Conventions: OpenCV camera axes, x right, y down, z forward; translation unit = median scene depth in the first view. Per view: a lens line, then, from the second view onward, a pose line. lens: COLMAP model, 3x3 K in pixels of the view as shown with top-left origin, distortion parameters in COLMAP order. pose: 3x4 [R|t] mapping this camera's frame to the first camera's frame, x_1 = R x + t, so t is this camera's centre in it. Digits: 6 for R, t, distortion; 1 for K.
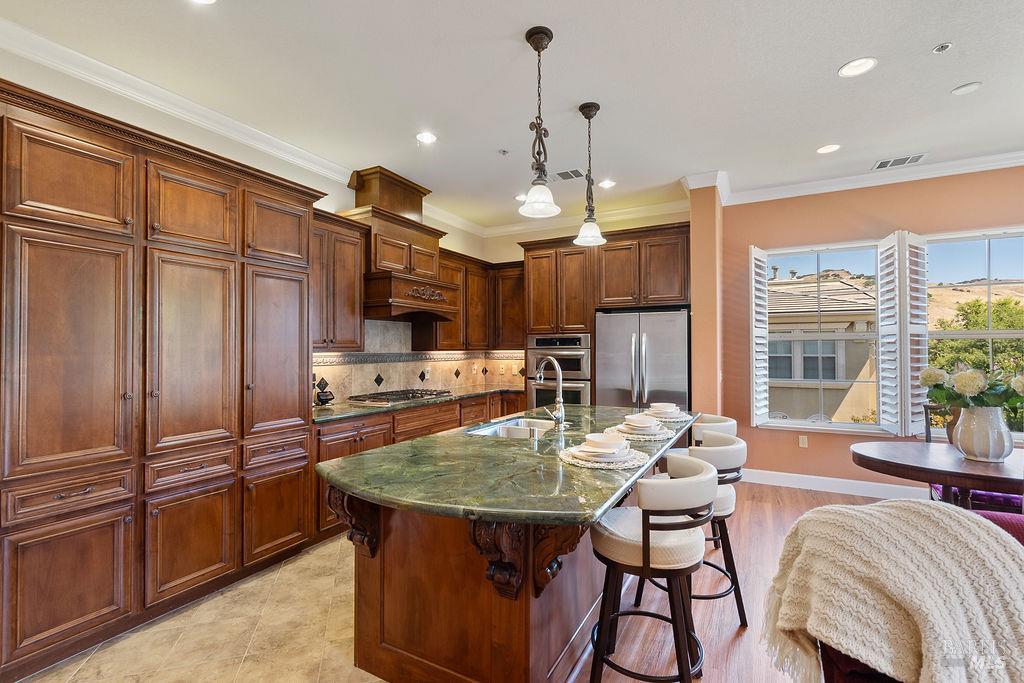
lens RADIAL K [[462.3, 0, 512.6], [0, 462.3, 340.8], [0, 0, 1]] dist [-0.005055, 0.000337]
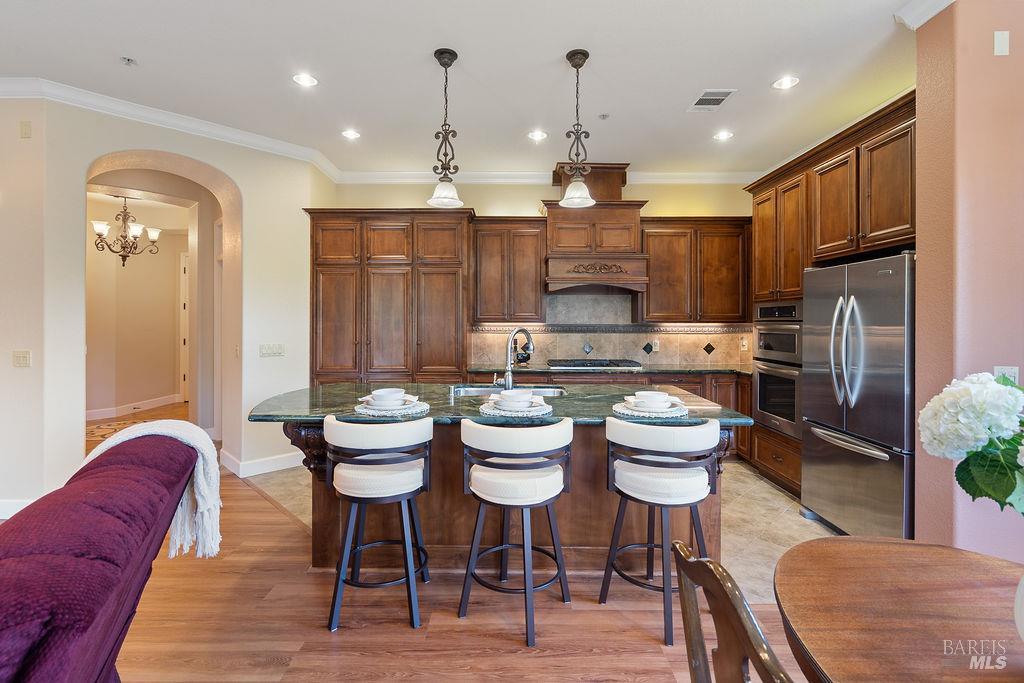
lens RADIAL K [[462.3, 0, 510.8], [0, 462.3, 314.0], [0, 0, 1]] dist [-0.005055, 0.000337]
pose [[0.465848, -0.006225, -0.884843, 0.576191], [0.010742, 0.999941, -0.001379, 0.001663], [0.884799, -0.008863, 0.465888, 0.294639]]
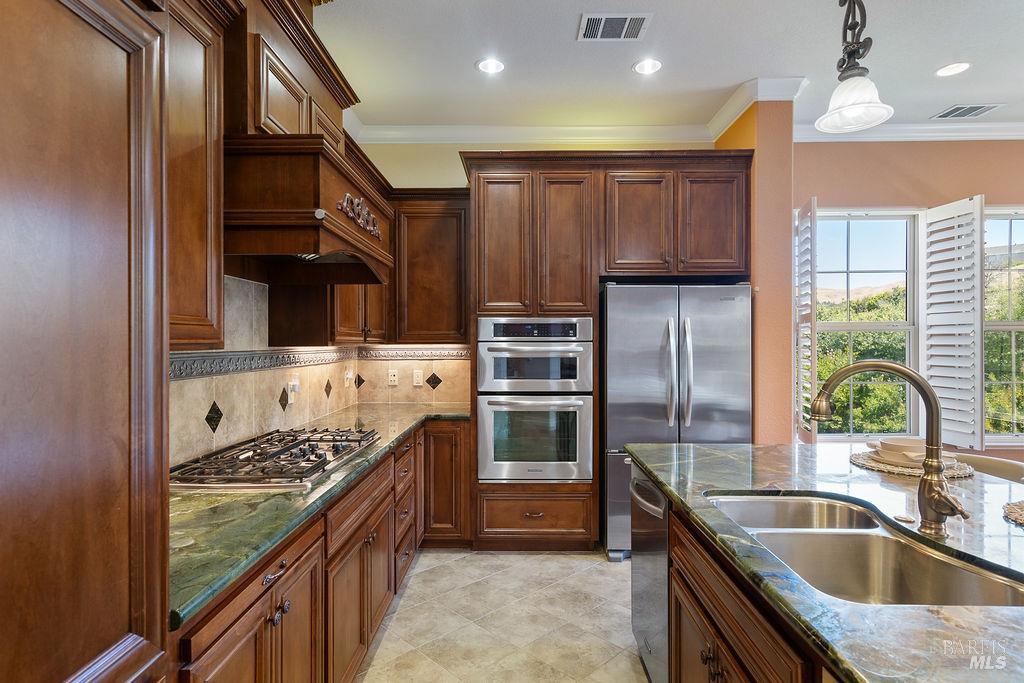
lens RADIAL K [[549.9, 0, 512.4], [0, 549.9, 343.3], [0, 0, 1]] dist [0.006250, 0.001223]
pose [[0.887881, 0.000673, 0.460073, -0.261390], [-0.009654, 0.999806, 0.017169, 0.007553], [-0.459972, -0.019686, 0.887715, 0.411937]]
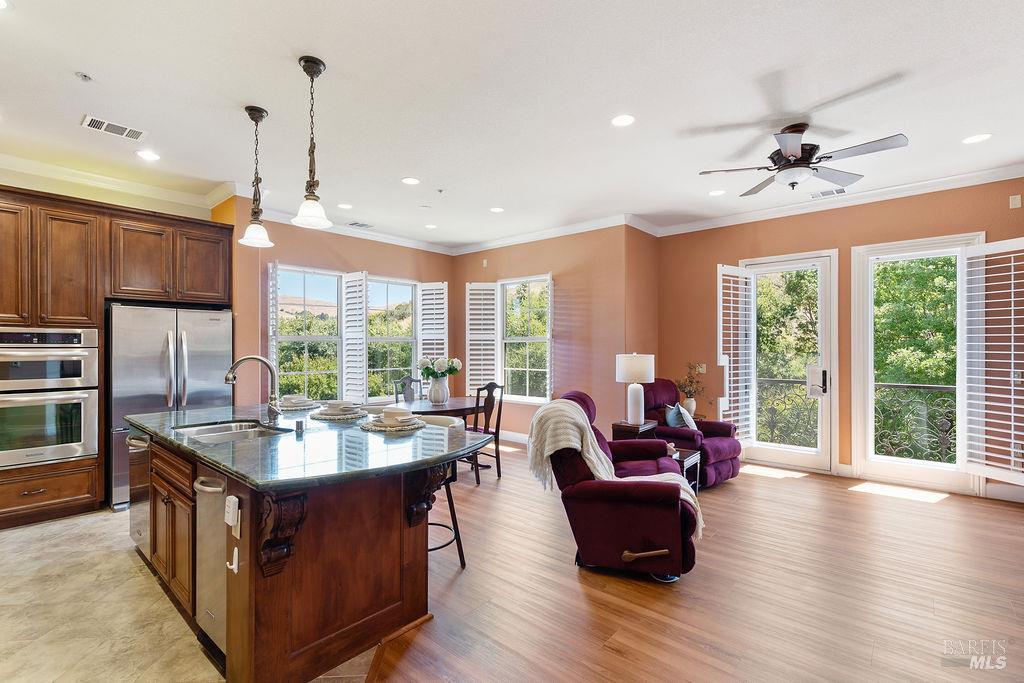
lens RADIAL K [[462.3, 0, 513.7], [0, 462.3, 347.0], [0, 0, 1]] dist [-0.005055, 0.000337]
pose [[0.221964, 0.001730, 0.975053, -0.445521], [-0.017342, 0.999847, 0.002174, 0.001566], [-0.974901, -0.017392, 0.221960, 0.136464]]
